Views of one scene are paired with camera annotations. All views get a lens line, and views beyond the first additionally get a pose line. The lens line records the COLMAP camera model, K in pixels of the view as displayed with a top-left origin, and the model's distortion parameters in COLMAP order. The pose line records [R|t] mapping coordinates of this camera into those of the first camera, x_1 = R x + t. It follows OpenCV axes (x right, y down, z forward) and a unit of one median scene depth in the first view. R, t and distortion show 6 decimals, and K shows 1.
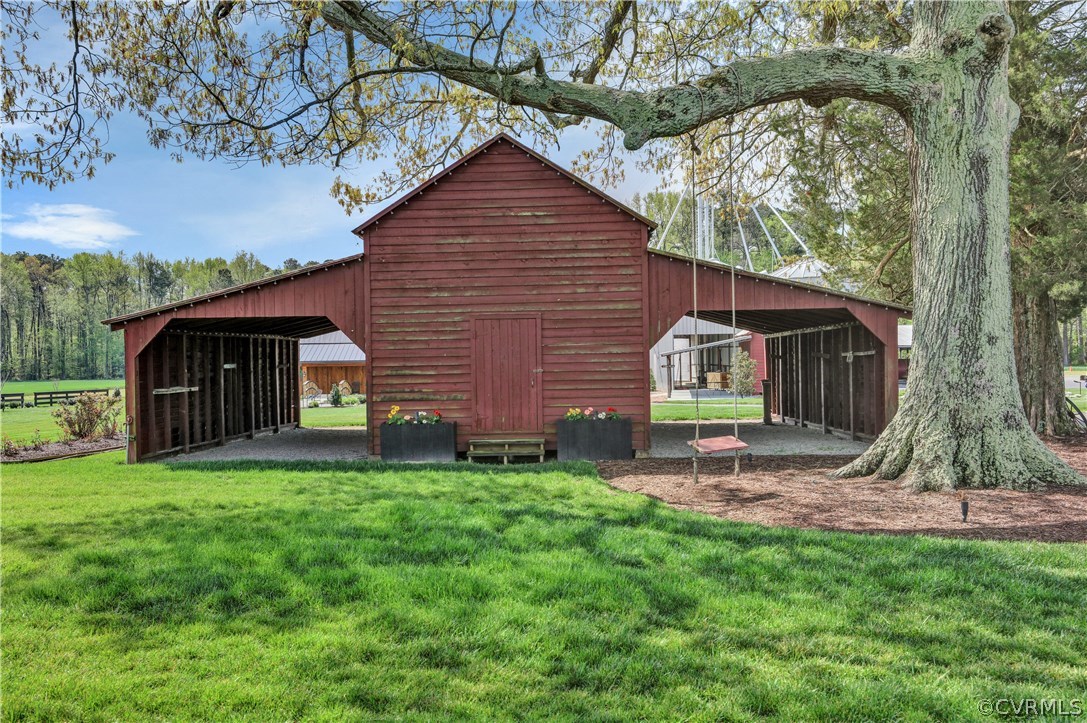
lens RADIAL K [[519.9, 0, 540.0], [0, 519.9, 363.1], [0, 0, 1]] dist [0.000301, -0.000163]
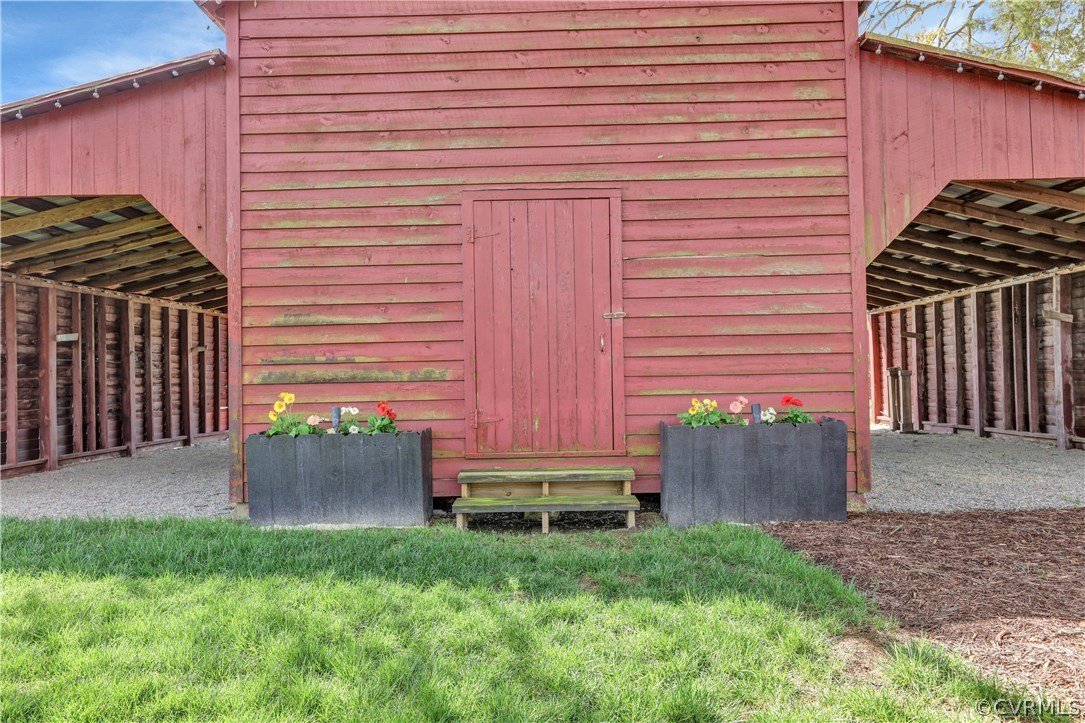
lens RADIAL K [[519.0, 0, 546.3], [0, 519.0, 360.7], [0, 0, 1]] dist [0.000301, -0.000163]
pose [[0.999981, -0.000670, 0.006088, -0.064842], [0.000776, 0.999849, -0.017331, 0.061906], [-0.006076, 0.017336, 0.999831, 0.556651]]
